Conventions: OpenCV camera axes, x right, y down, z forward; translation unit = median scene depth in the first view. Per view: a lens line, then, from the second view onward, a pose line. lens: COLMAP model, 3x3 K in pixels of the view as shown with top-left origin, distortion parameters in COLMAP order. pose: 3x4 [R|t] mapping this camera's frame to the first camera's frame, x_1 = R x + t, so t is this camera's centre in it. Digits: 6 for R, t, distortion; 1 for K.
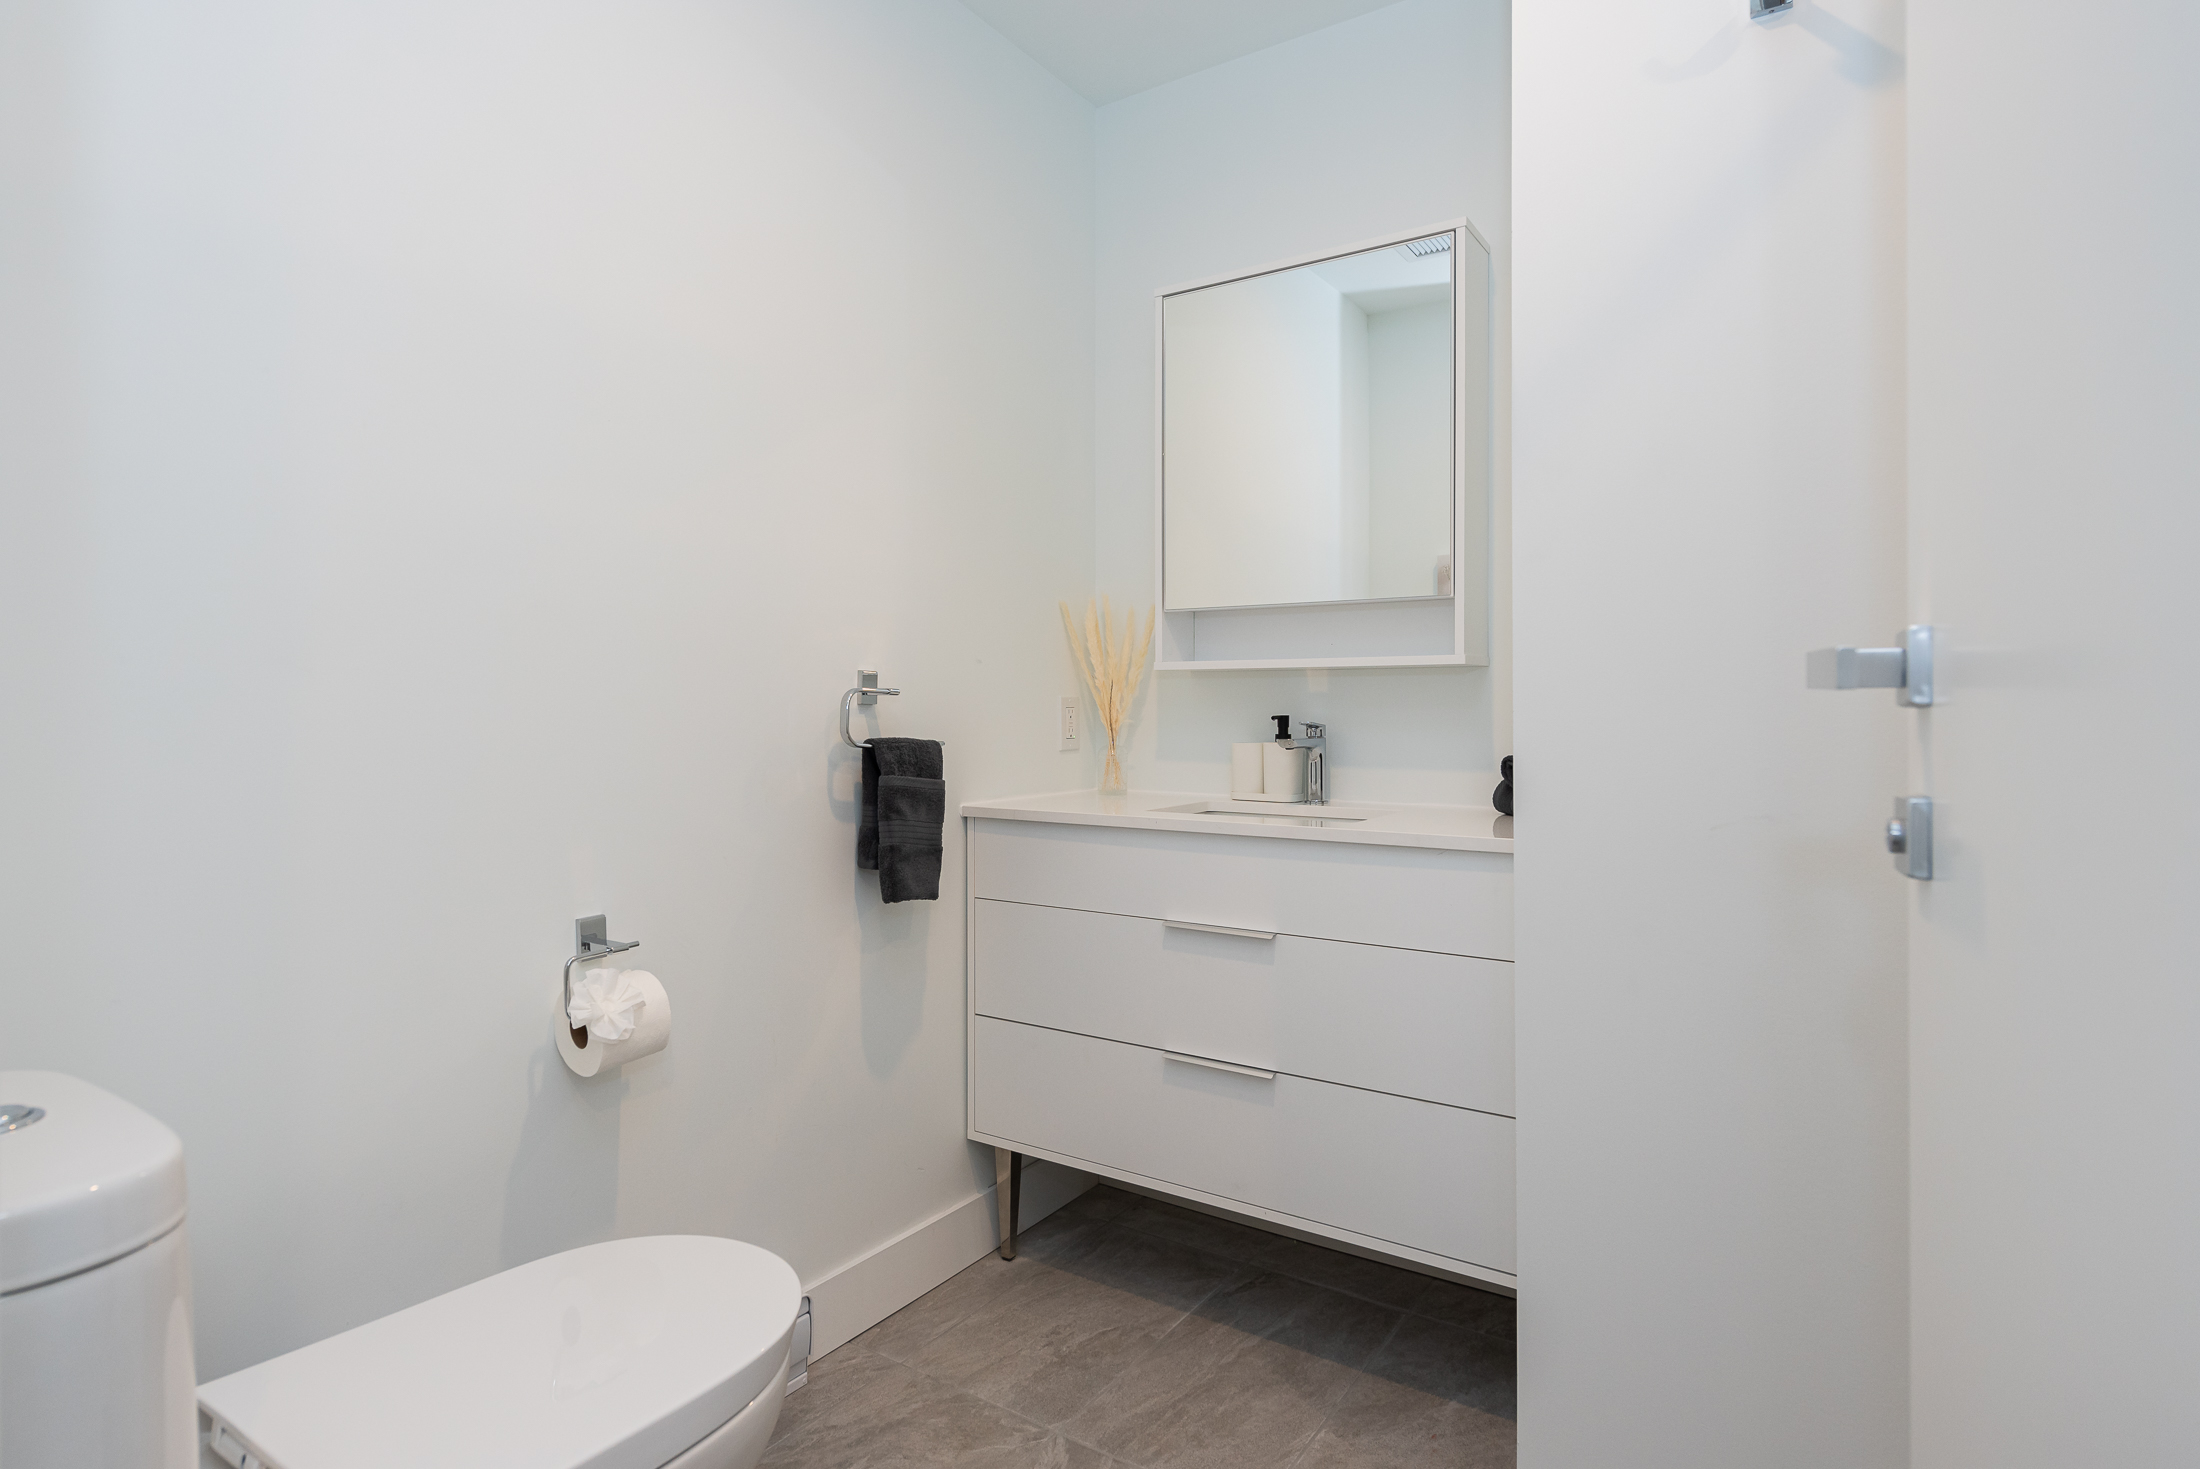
lens RADIAL K [[1093.1, 0, 1098.7], [0, 1093.1, 727.0], [0, 0, 1]] dist [0.003417, 0.000247]
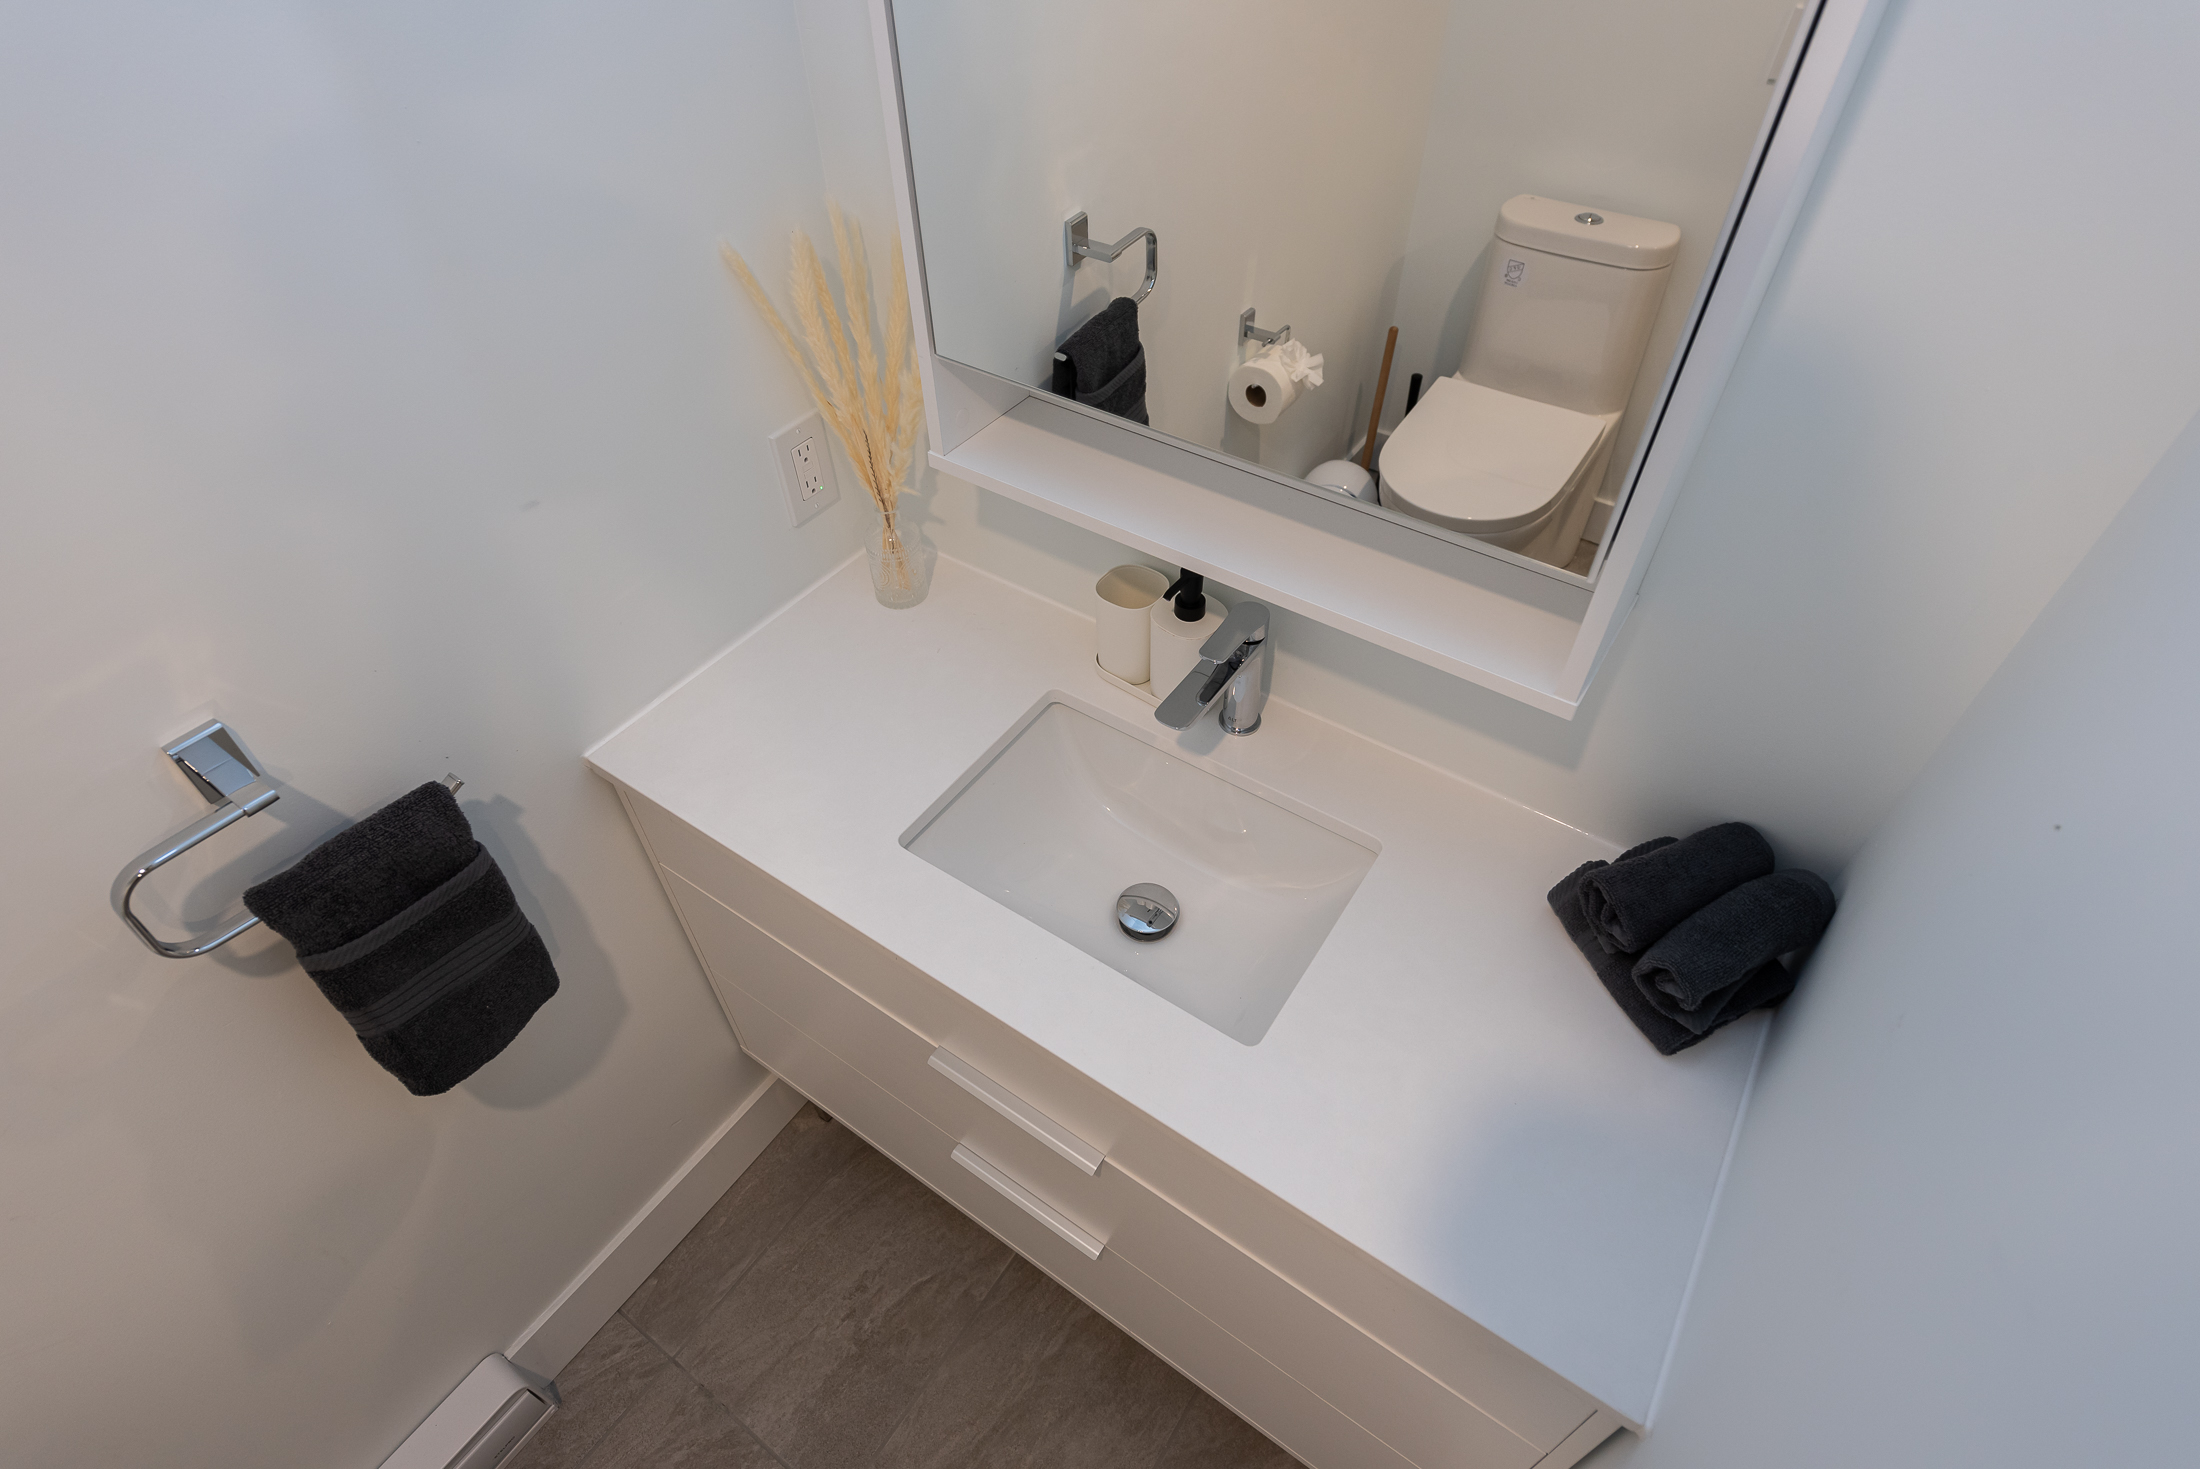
lens RADIAL K [[1093.1, 0, 1104.9], [0, 1093.1, 733.6], [0, 0, 1]] dist [0.003417, 0.000247]
pose [[0.999957, 0.005696, -0.007260, 0.161791], [0.000957, 0.718477, 0.695550, -0.370128], [0.009178, -0.695527, 0.718441, 0.715879]]
